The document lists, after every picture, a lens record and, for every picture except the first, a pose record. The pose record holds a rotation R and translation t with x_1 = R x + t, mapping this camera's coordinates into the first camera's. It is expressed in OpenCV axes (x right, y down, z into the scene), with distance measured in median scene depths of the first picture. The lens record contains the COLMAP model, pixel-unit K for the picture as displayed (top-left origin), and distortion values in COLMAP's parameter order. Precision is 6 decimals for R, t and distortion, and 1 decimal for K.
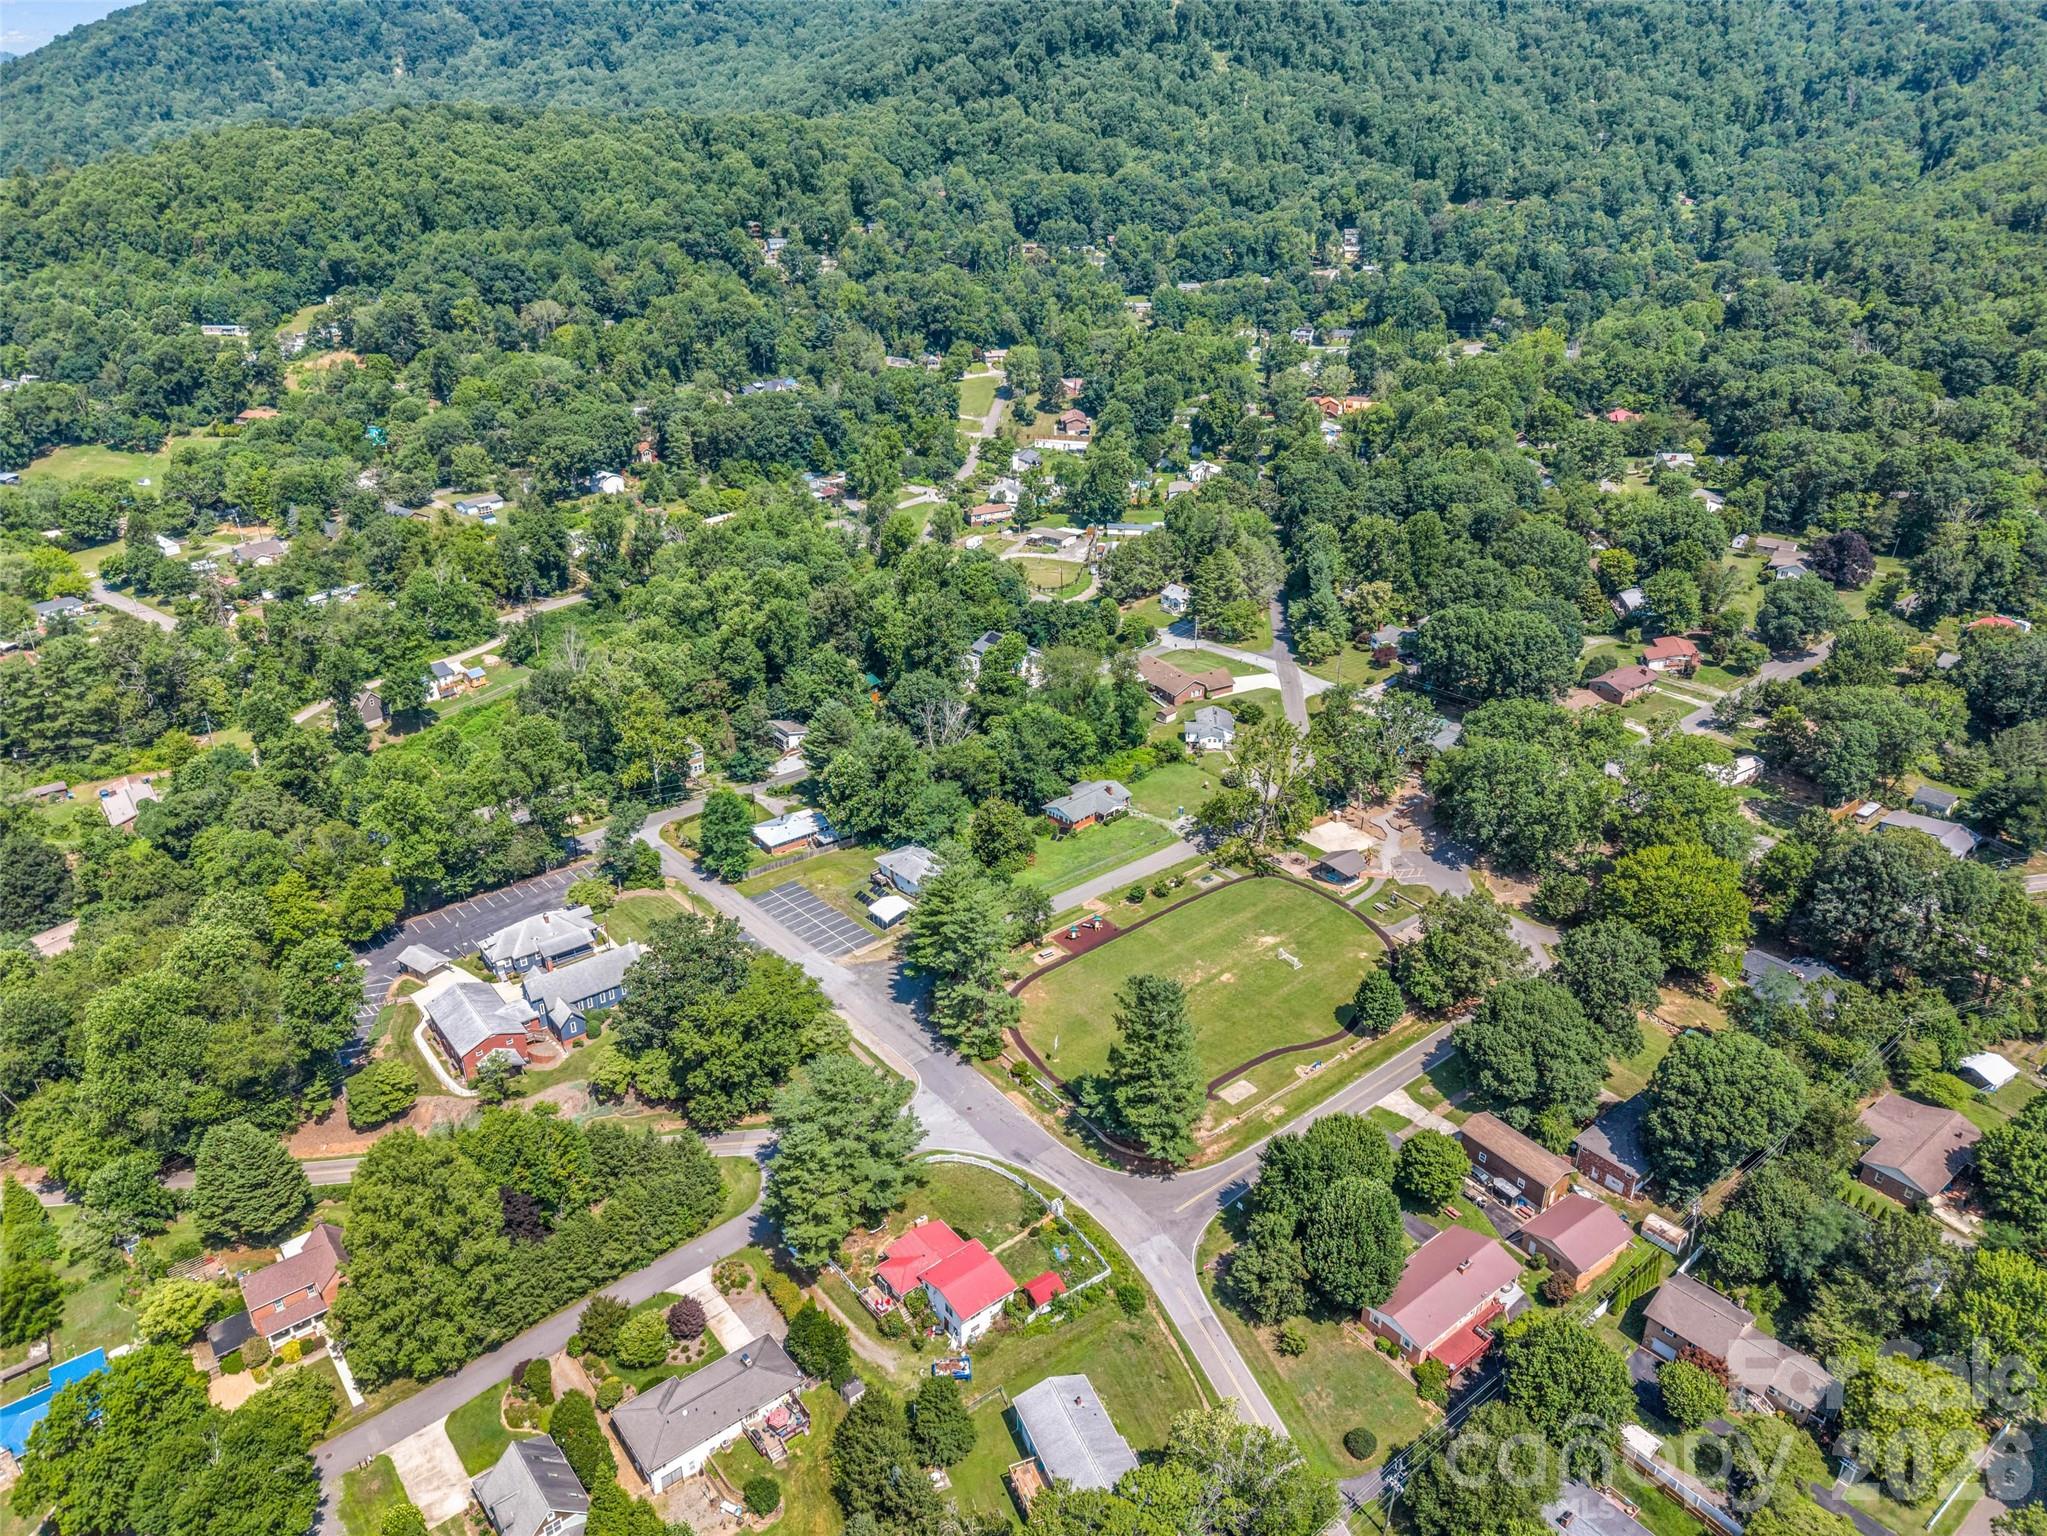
lens RADIAL K [[1386.3, 0, 1023.5], [0, 1386.3, 768.0], [0, 0, 1]] dist [0.022976, -0.021246]
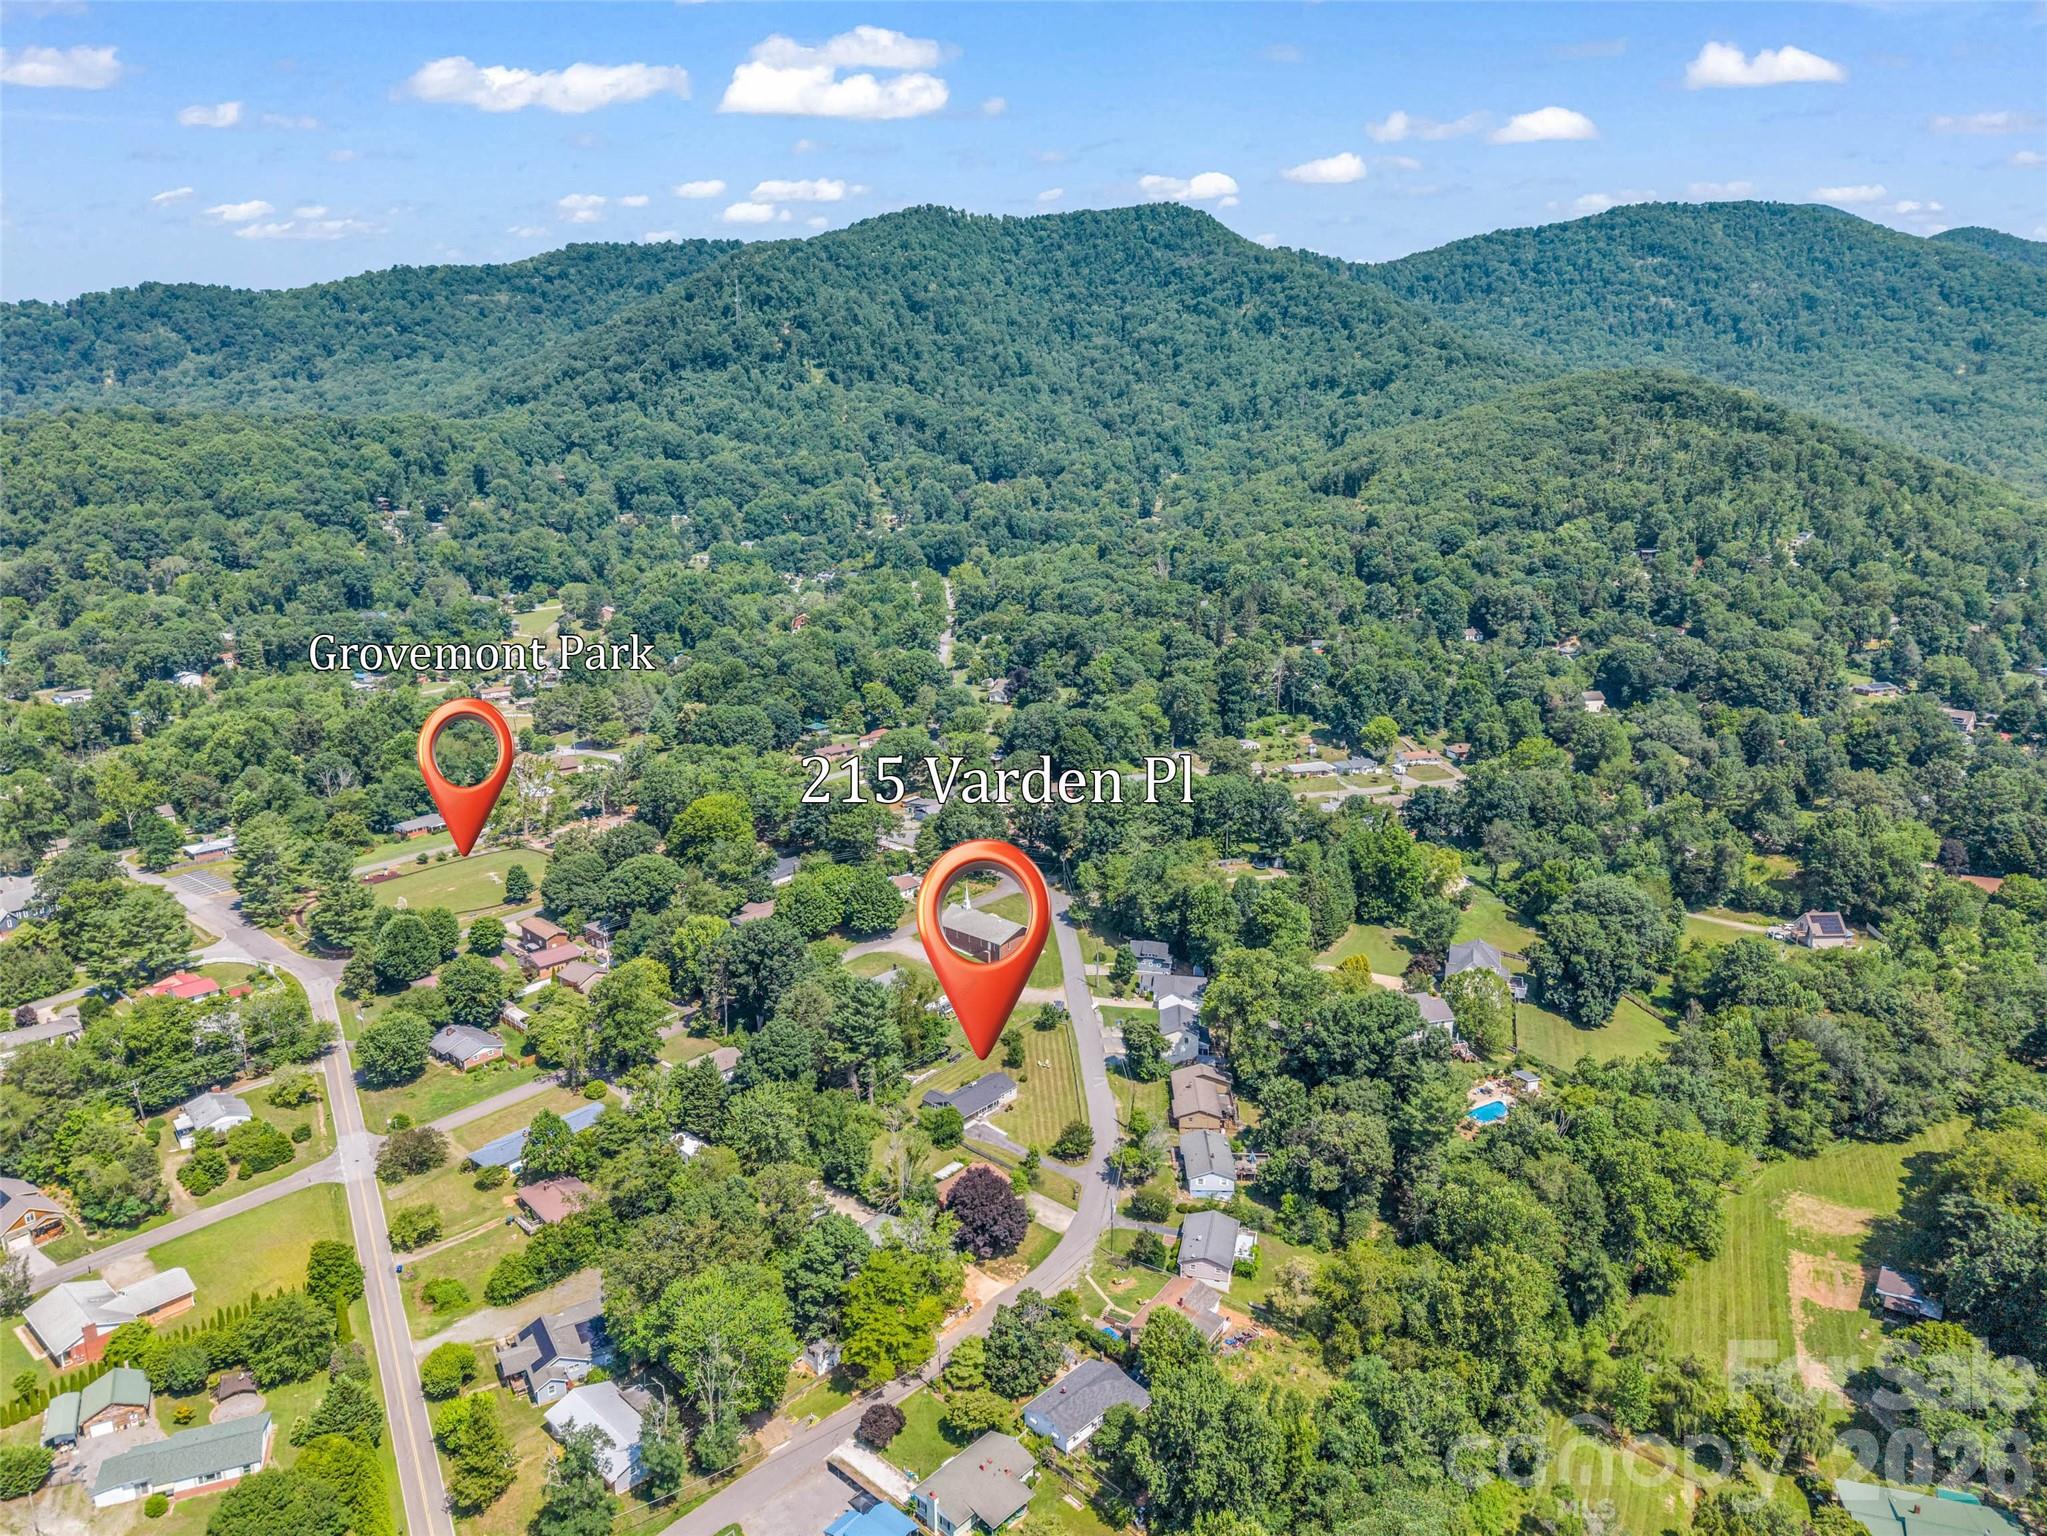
lens RADIAL K [[1398.0, 0, 1023.5], [0, 1398.0, 768.0], [0, 0, 1]] dist [0.001305, -0.000049]
pose [[0.987511, -0.039625, 0.152484, 0.177611], [0.068257, 0.979910, -0.187399, 0.114420], [-0.141995, 0.195466, 0.970376, -0.235562]]
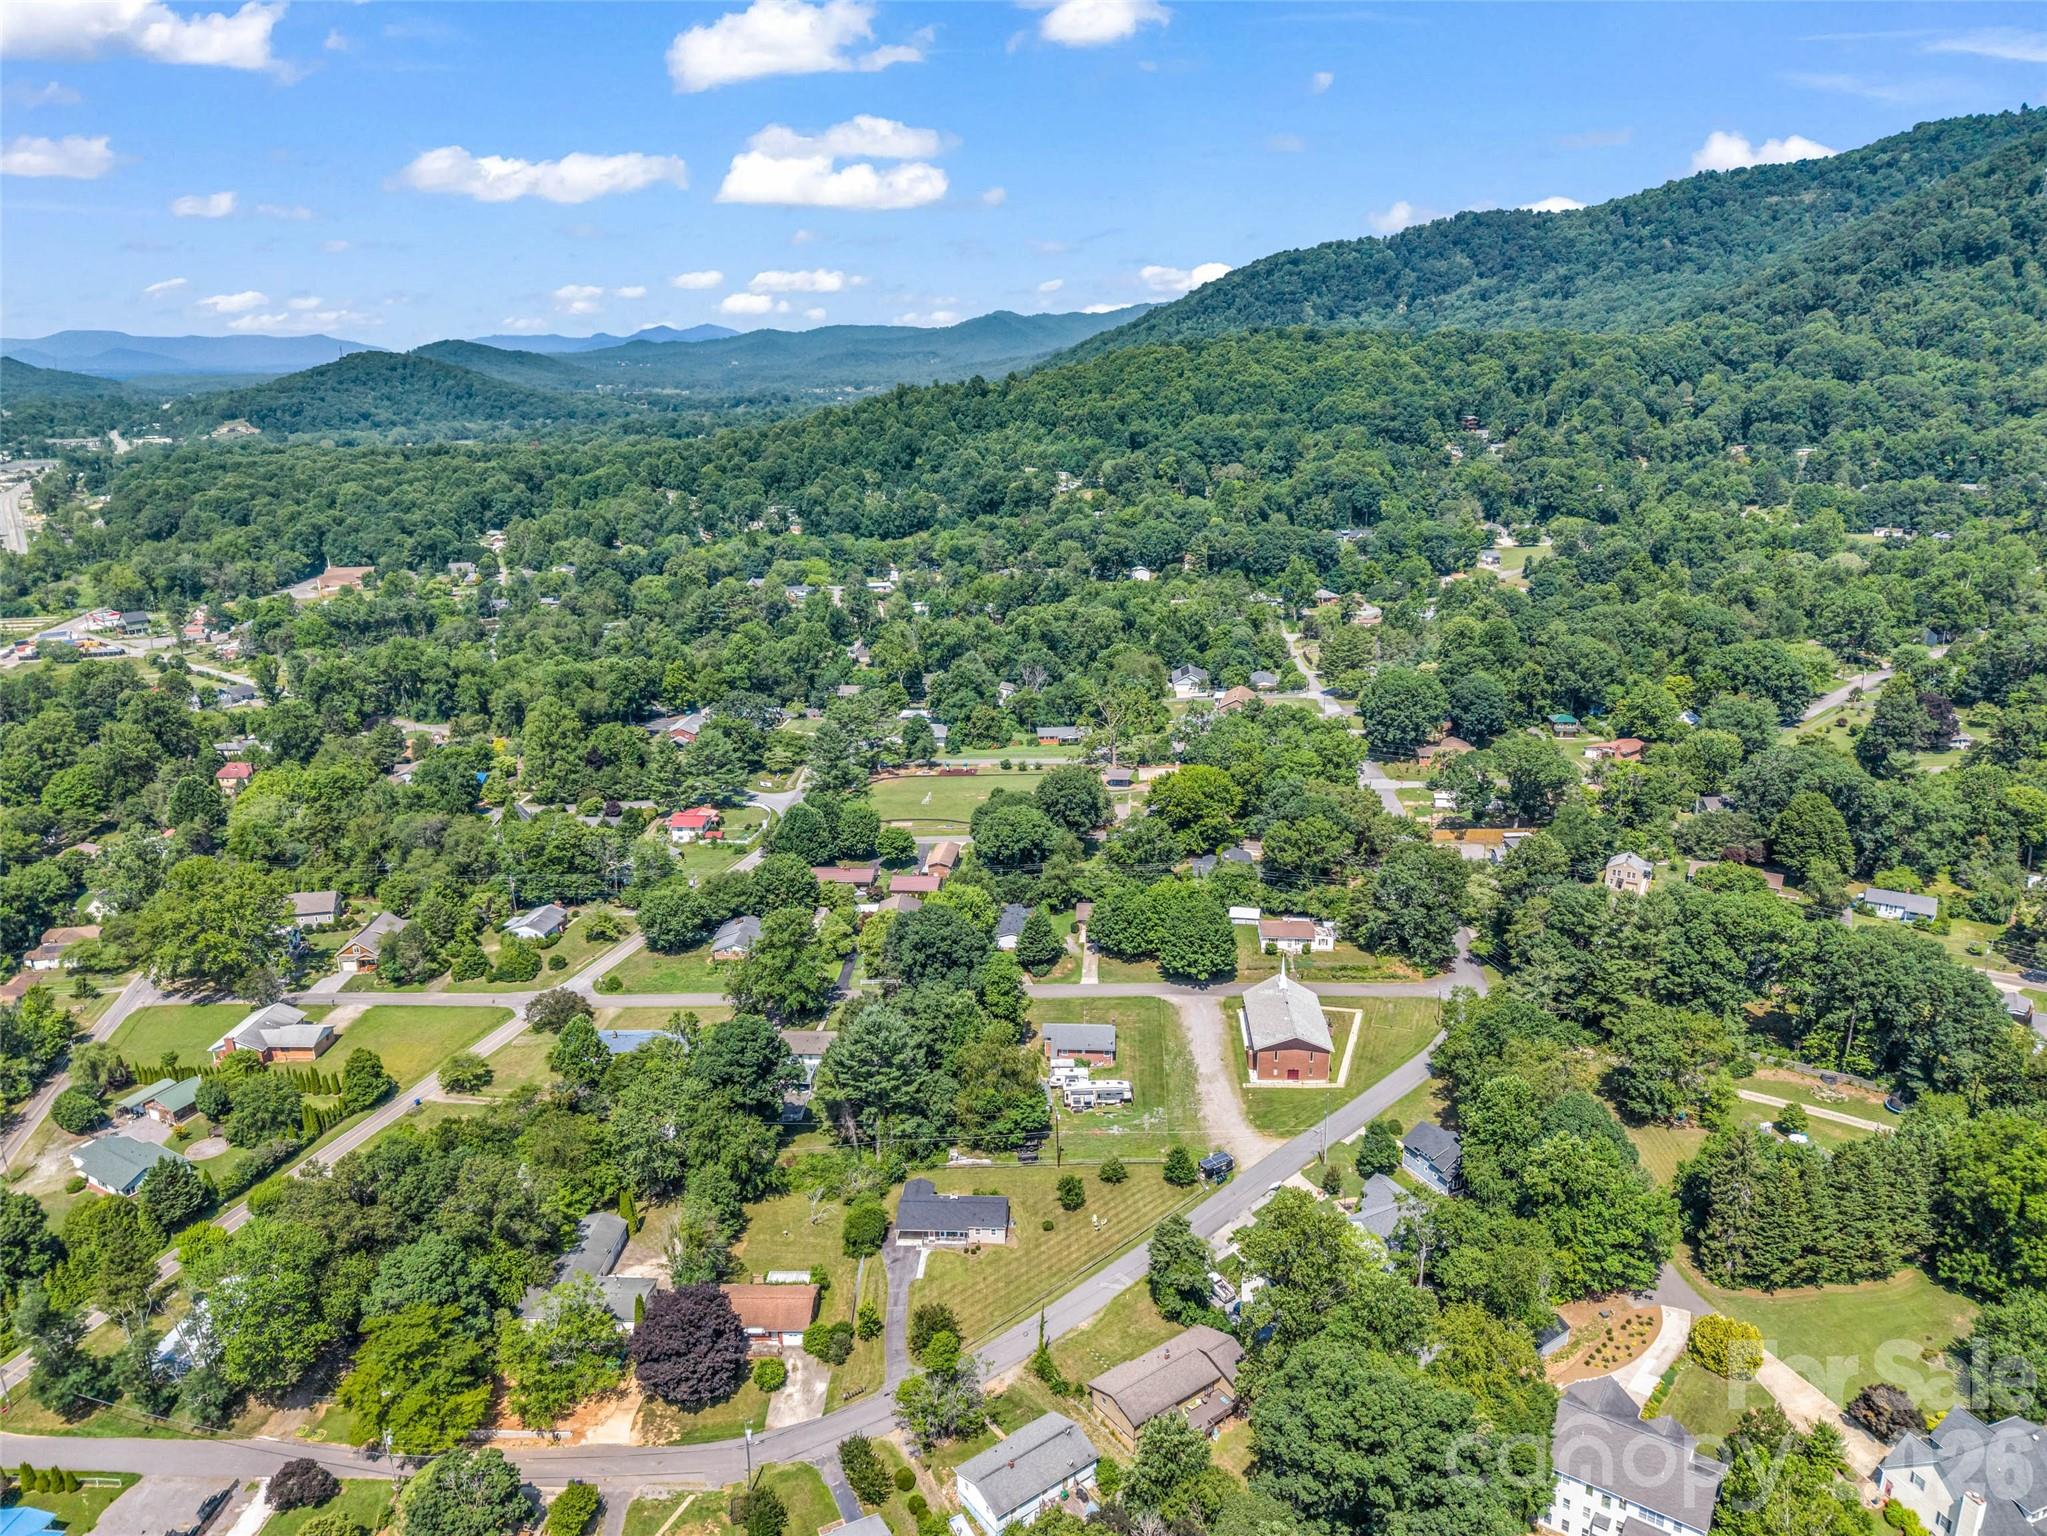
lens RADIAL K [[1398.0, 0, 1023.5], [0, 1398.0, 768.0], [0, 0, 1]] dist [0.001305, -0.000049]
pose [[0.732050, 0.184882, -0.655684, 0.396585], [-0.277916, 0.959787, -0.039655, 0.051187], [0.621985, 0.211255, 0.753993, -0.074201]]
